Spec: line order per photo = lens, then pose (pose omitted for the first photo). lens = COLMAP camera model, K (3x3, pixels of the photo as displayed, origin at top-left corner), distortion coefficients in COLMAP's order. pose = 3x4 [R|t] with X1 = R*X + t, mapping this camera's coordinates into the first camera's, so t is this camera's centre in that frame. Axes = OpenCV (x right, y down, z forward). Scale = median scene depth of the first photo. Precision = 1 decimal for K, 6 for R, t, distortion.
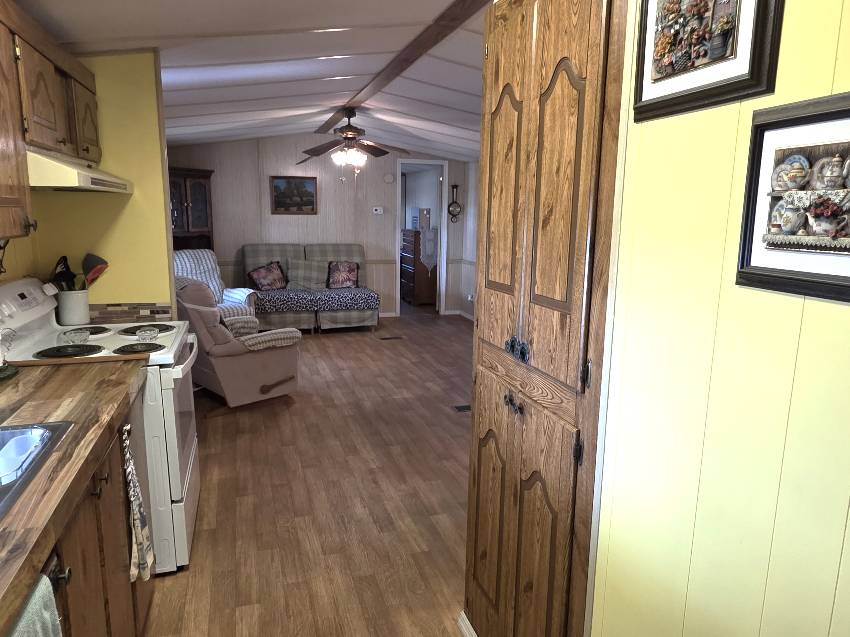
lens RADIAL K [[571.3, 0, 425.9], [0, 571.3, 325.7], [0, 0, 1]] dist [-0.005516, -0.002978]
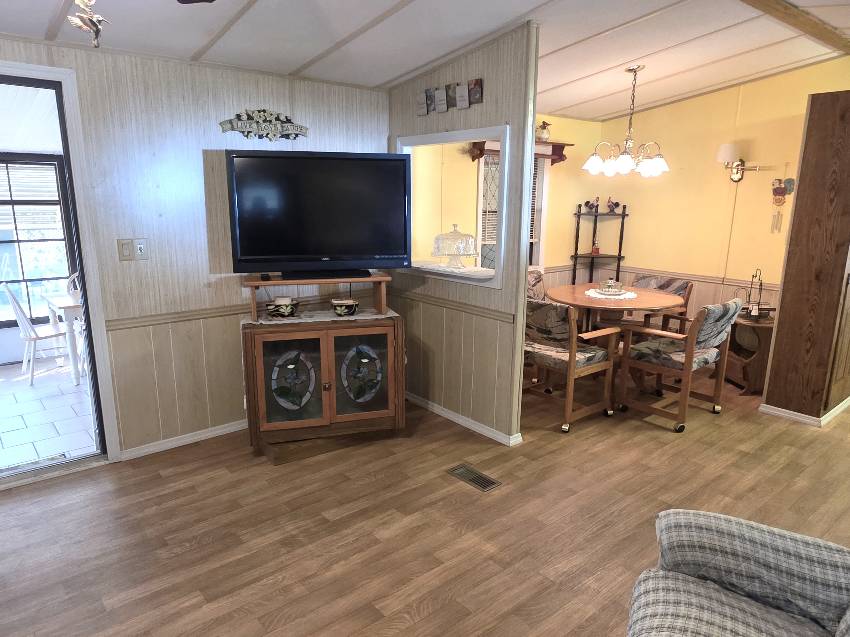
lens RADIAL K [[571.3, 0, 425.9], [0, 571.3, 325.7], [0, 0, 1]] dist [-0.005516, -0.002978]
pose [[-0.370373, -0.234126, 0.898893, -0.334509], [0.171513, 0.933837, 0.313897, -0.177360], [-0.912911, 0.270431, -0.305713, 0.861210]]
